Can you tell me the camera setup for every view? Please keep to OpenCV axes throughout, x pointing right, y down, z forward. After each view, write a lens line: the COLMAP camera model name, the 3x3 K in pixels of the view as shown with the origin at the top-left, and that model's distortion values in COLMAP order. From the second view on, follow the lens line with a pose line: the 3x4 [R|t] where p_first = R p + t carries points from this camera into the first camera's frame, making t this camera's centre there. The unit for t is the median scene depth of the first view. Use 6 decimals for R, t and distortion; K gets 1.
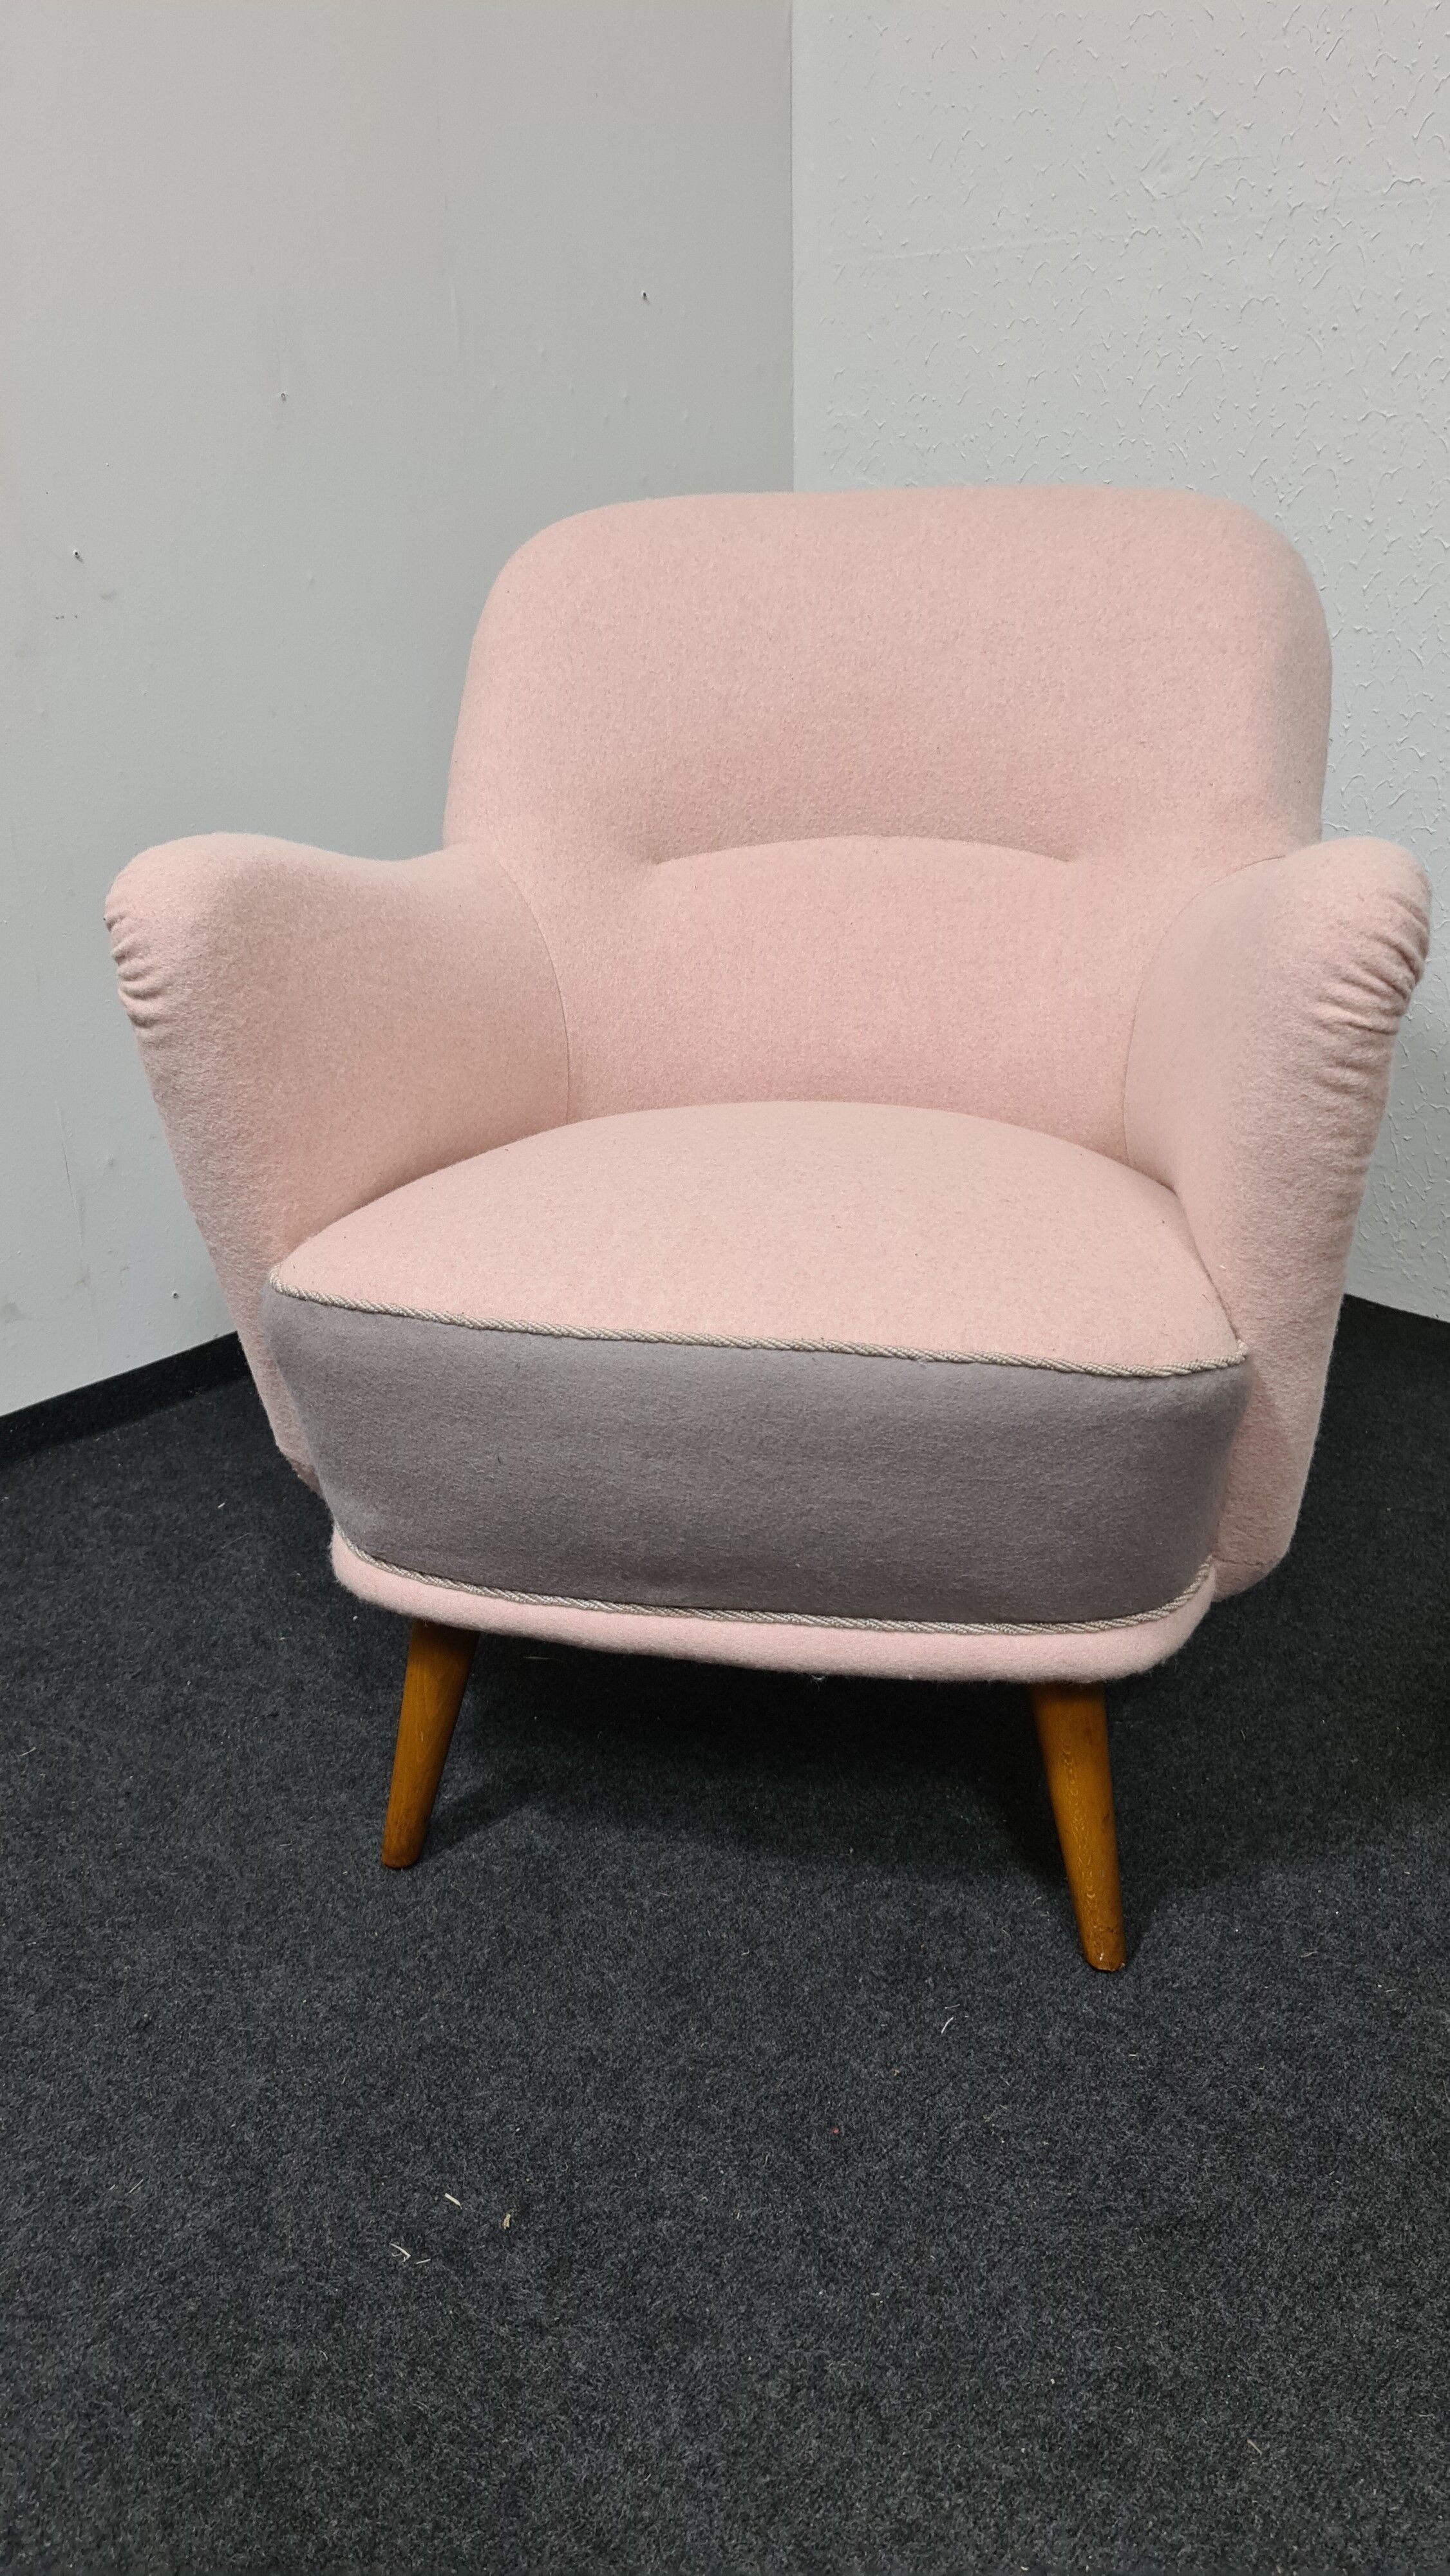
lens RADIAL K [[1909.8, 0, 706.0], [0, 1909.8, 1293.8], [0, 0, 1]] dist [0.077409, -0.065299]
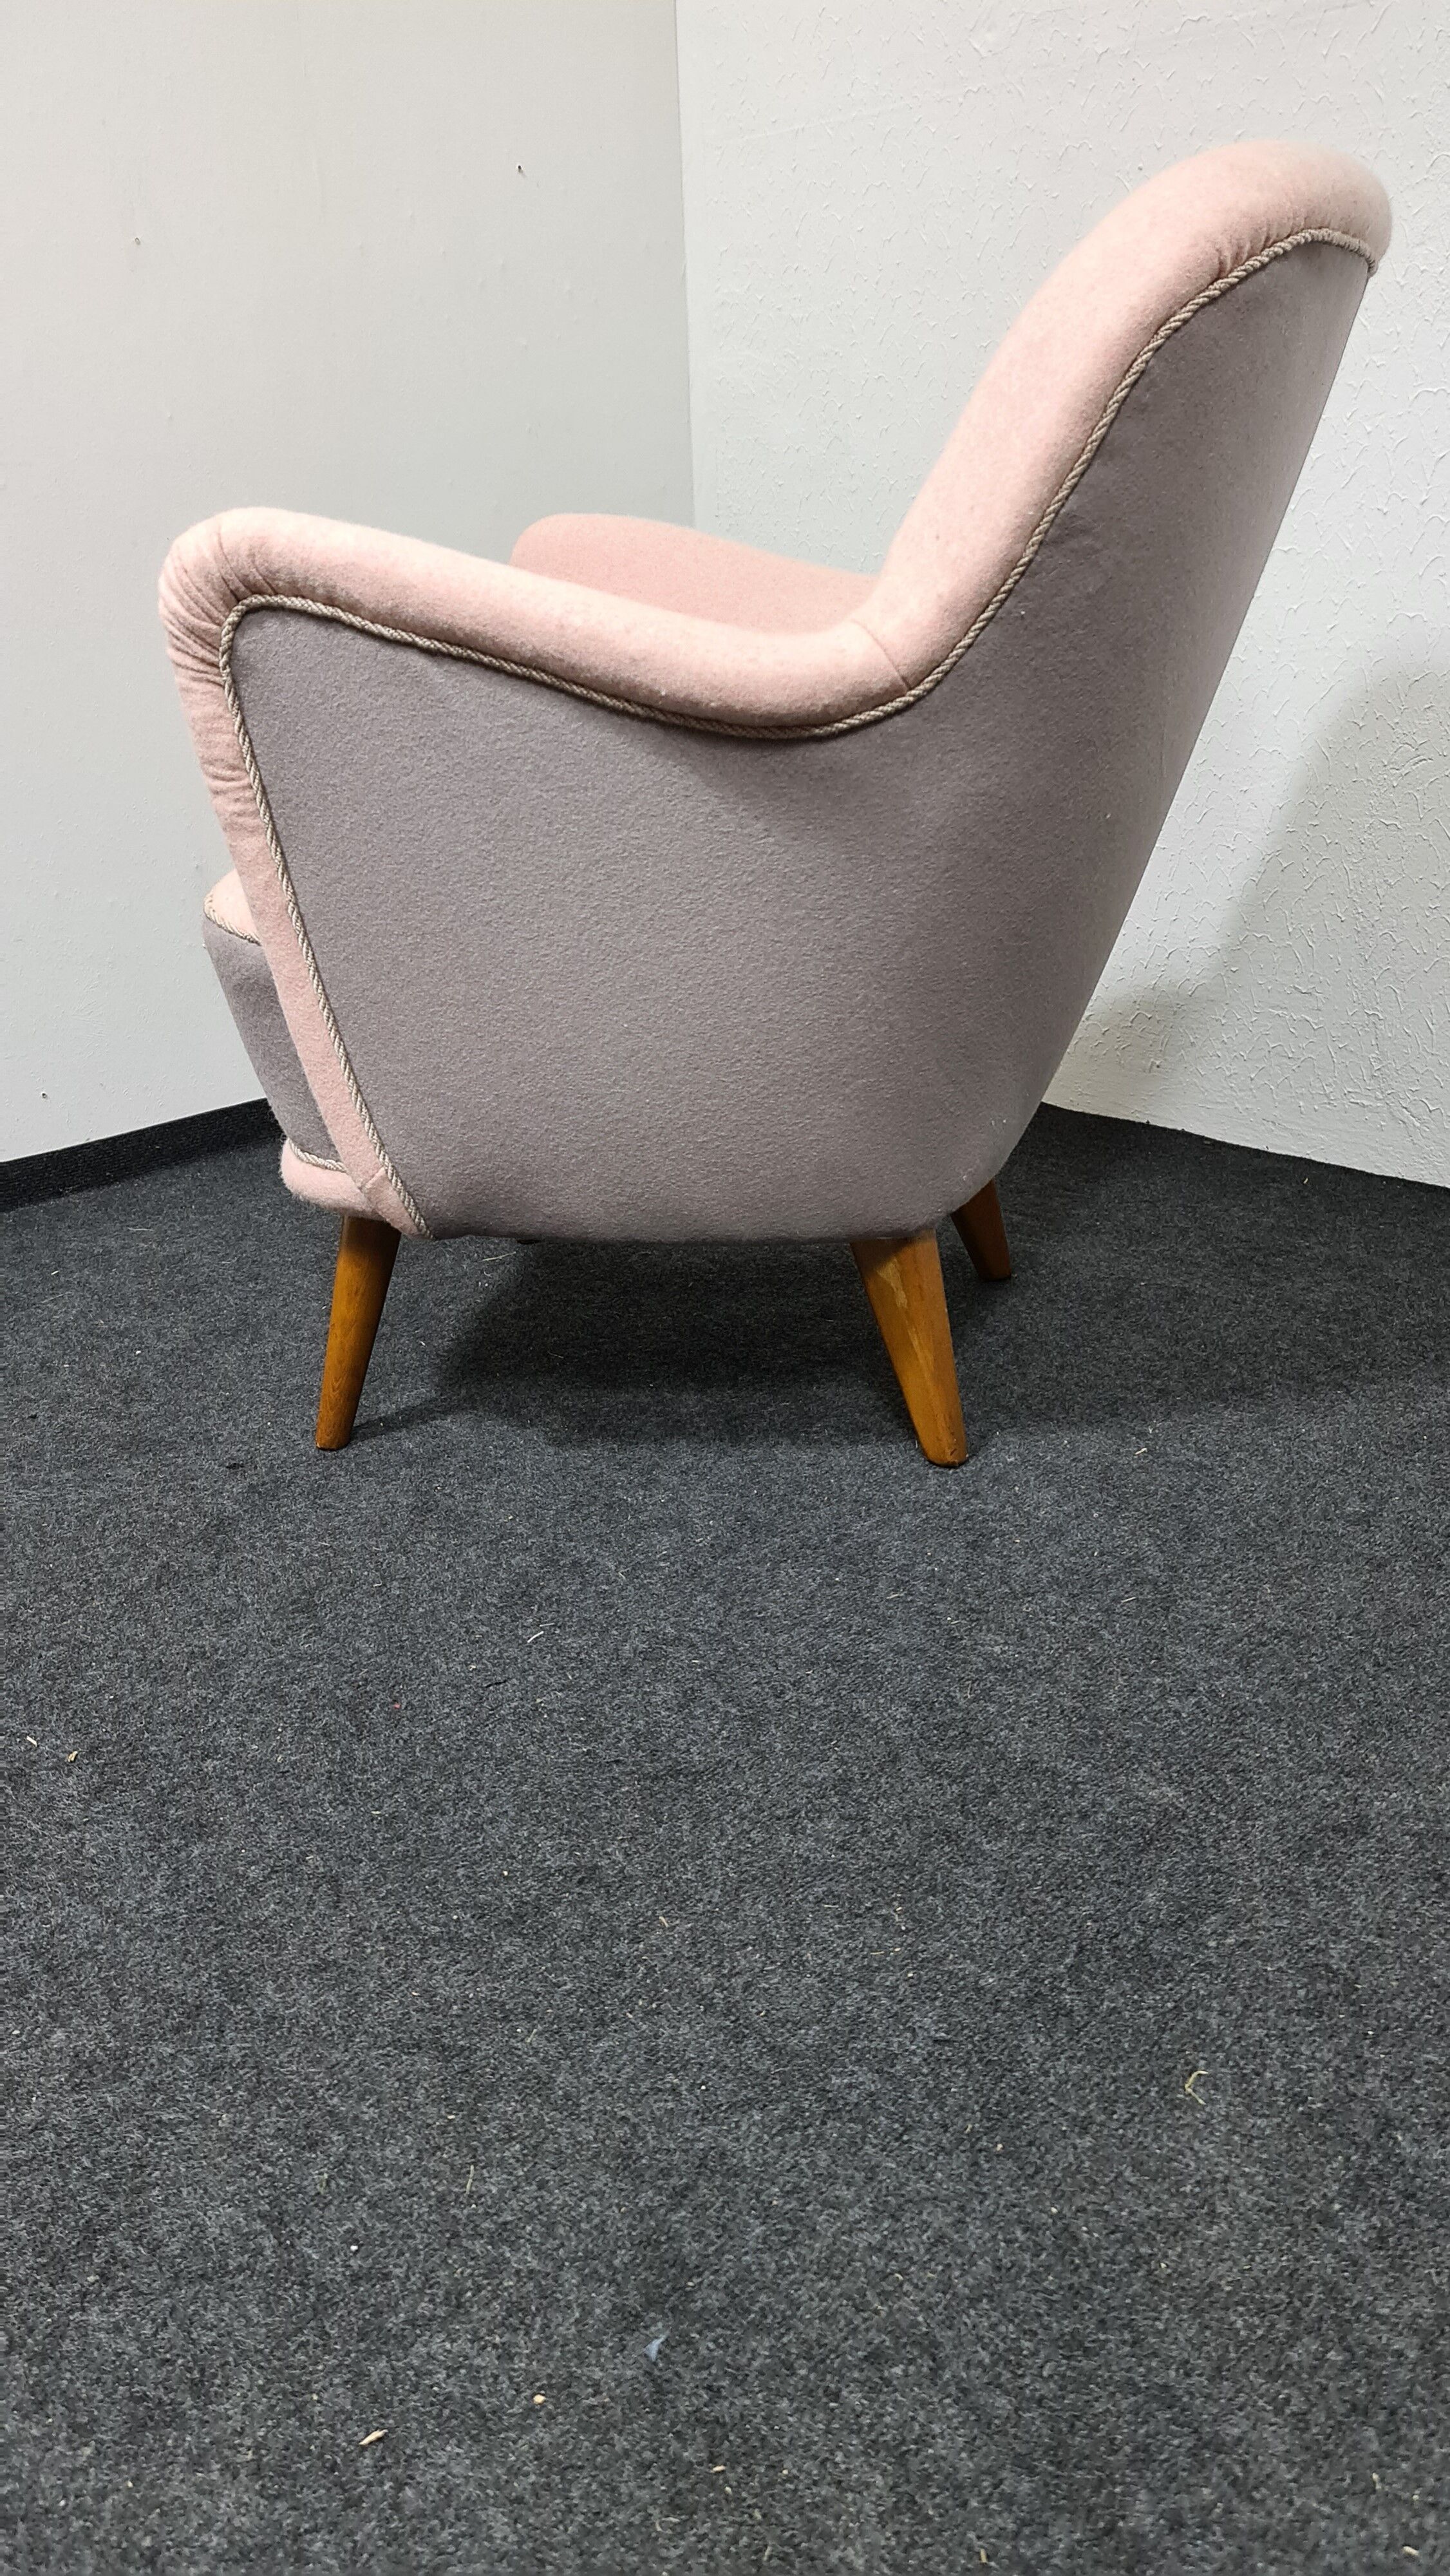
lens RADIAL K [[1909.8, 0, 730.3], [0, 1909.8, 1300.3], [0, 0, 1]] dist [0.077409, -0.065299]
pose [[0.996633, 0.020920, -0.079274, 0.305570], [-0.022797, 0.999479, -0.022841, 0.208207], [0.078754, 0.024571, 0.996591, -0.056888]]
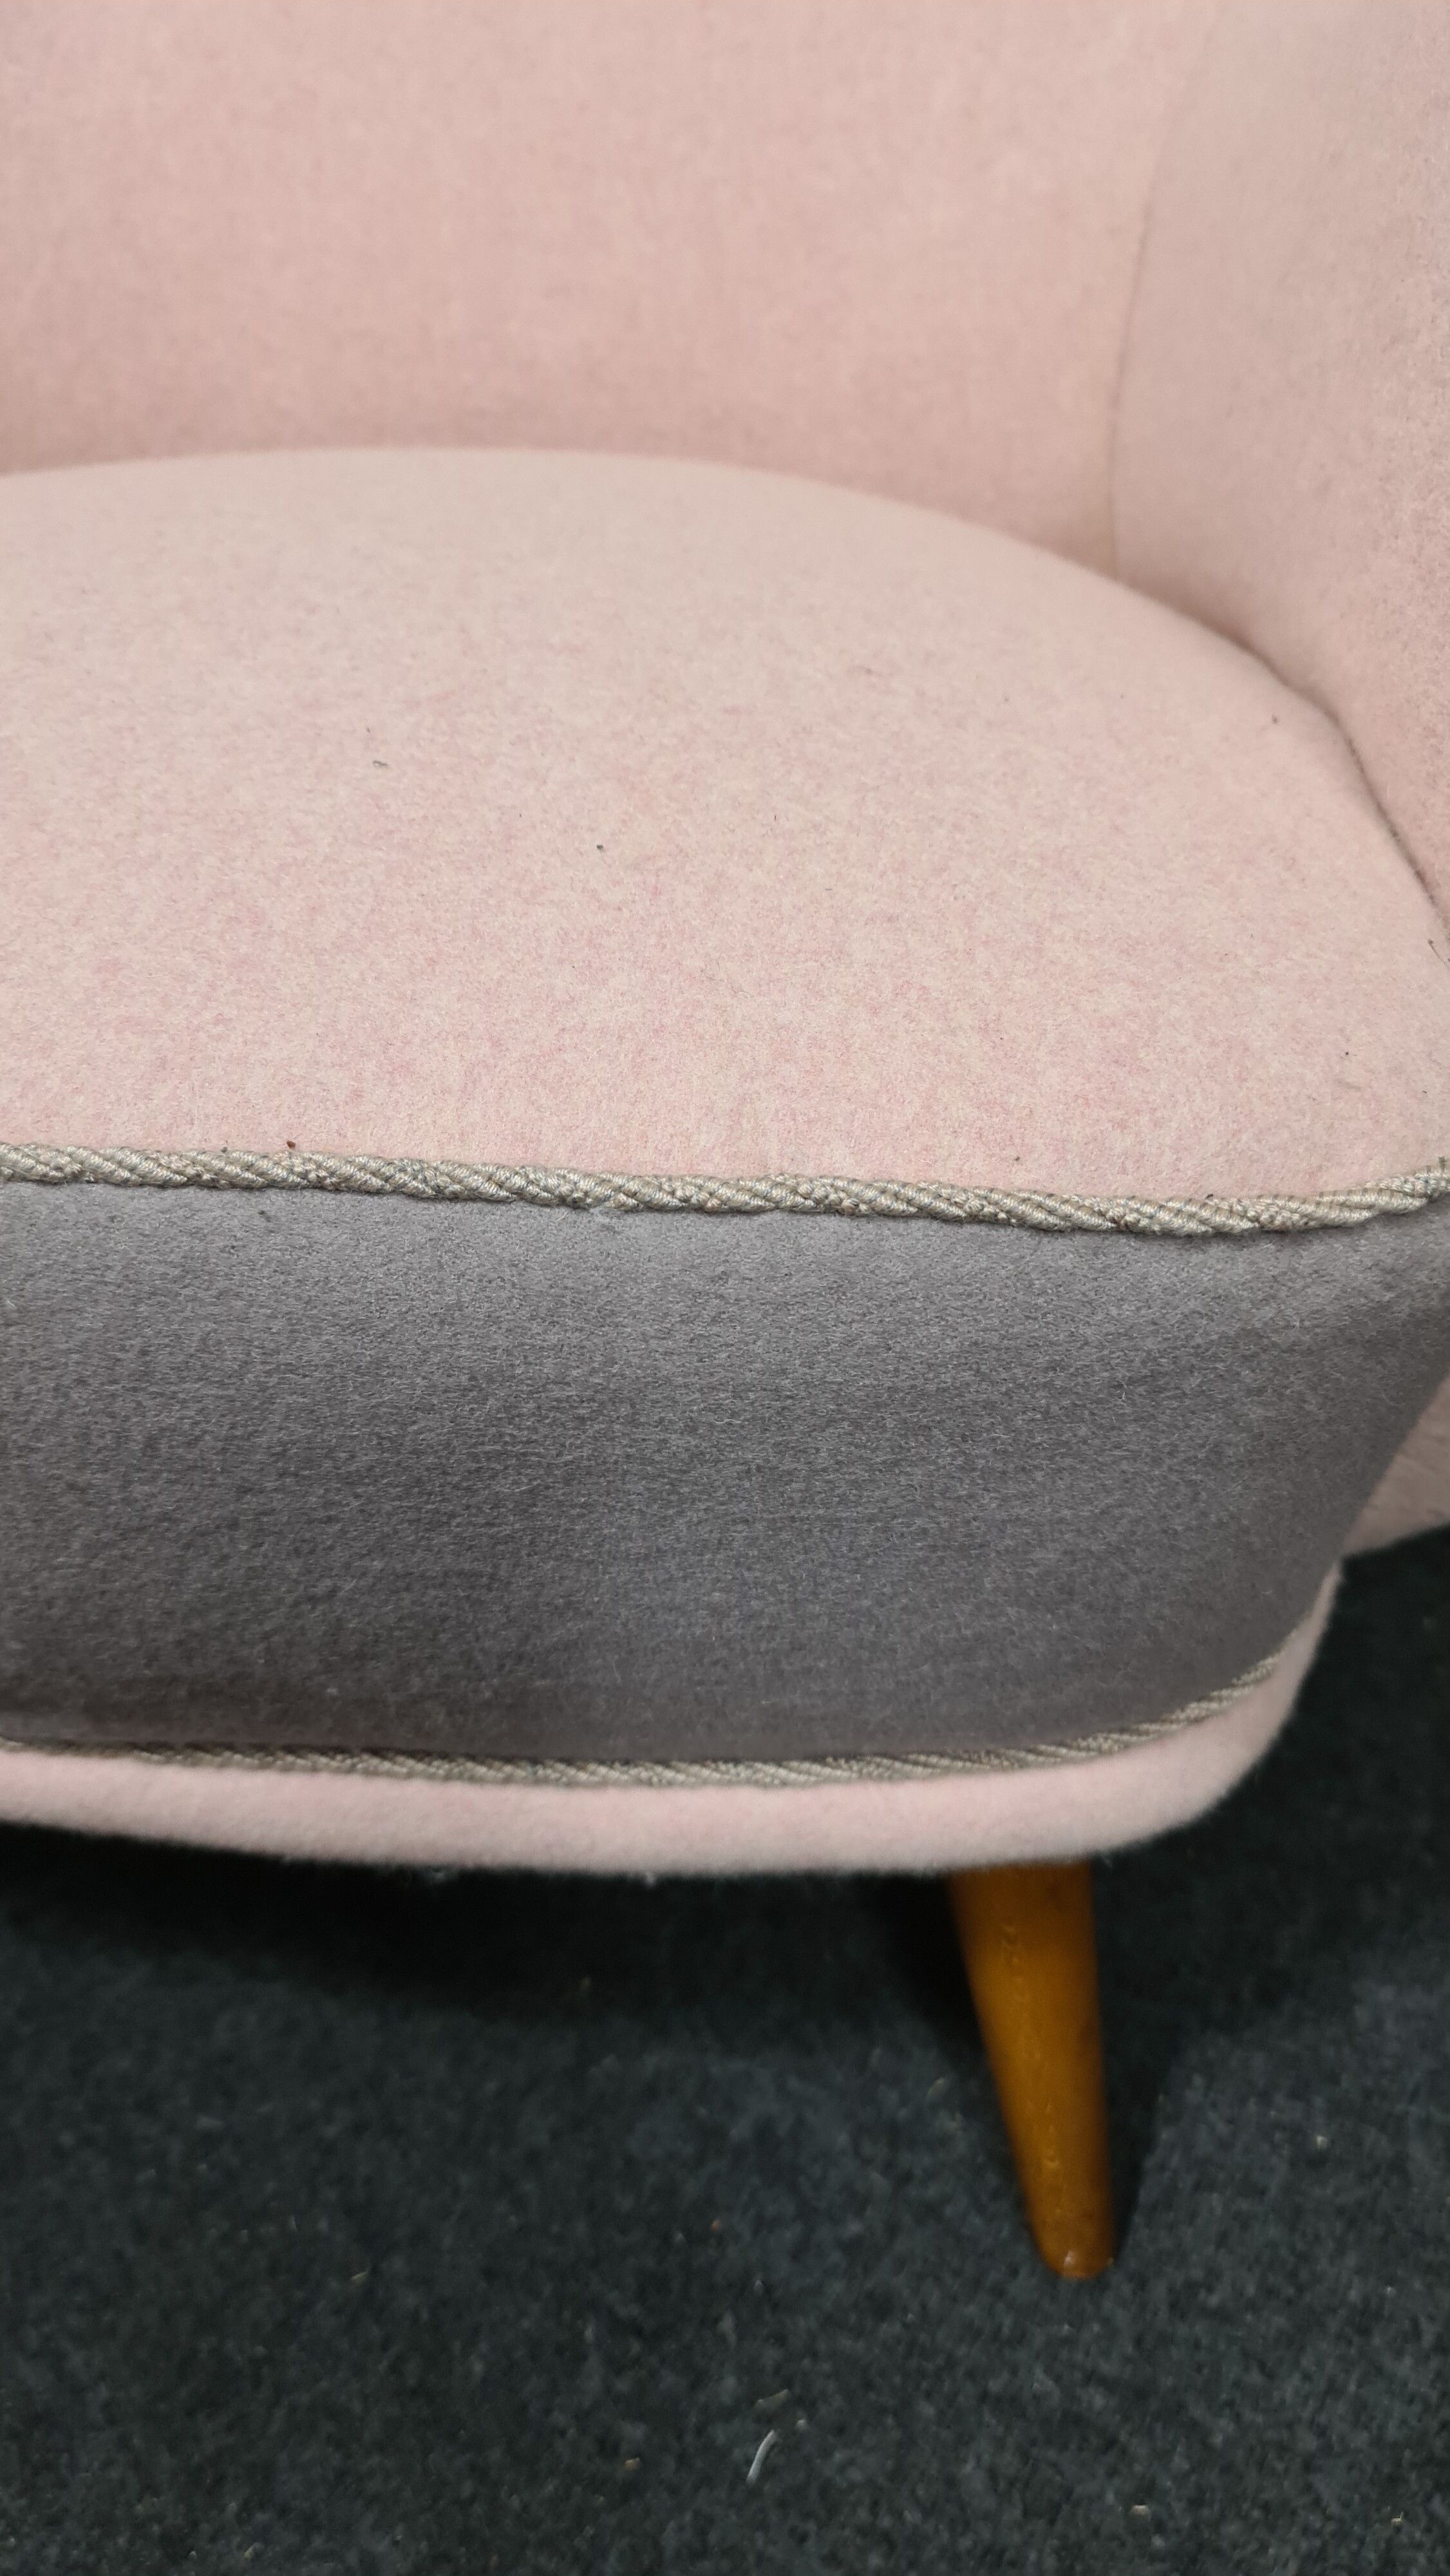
lens RADIAL K [[1909.8, 0, 736.1], [0, 1909.8, 1297.6], [0, 0, 1]] dist [0.077409, -0.065299]
pose [[0.995717, -0.049925, 0.077814, 0.092631], [0.028702, 0.967004, 0.253140, -0.025577], [-0.087885, -0.249822, 0.964295, 0.585658]]
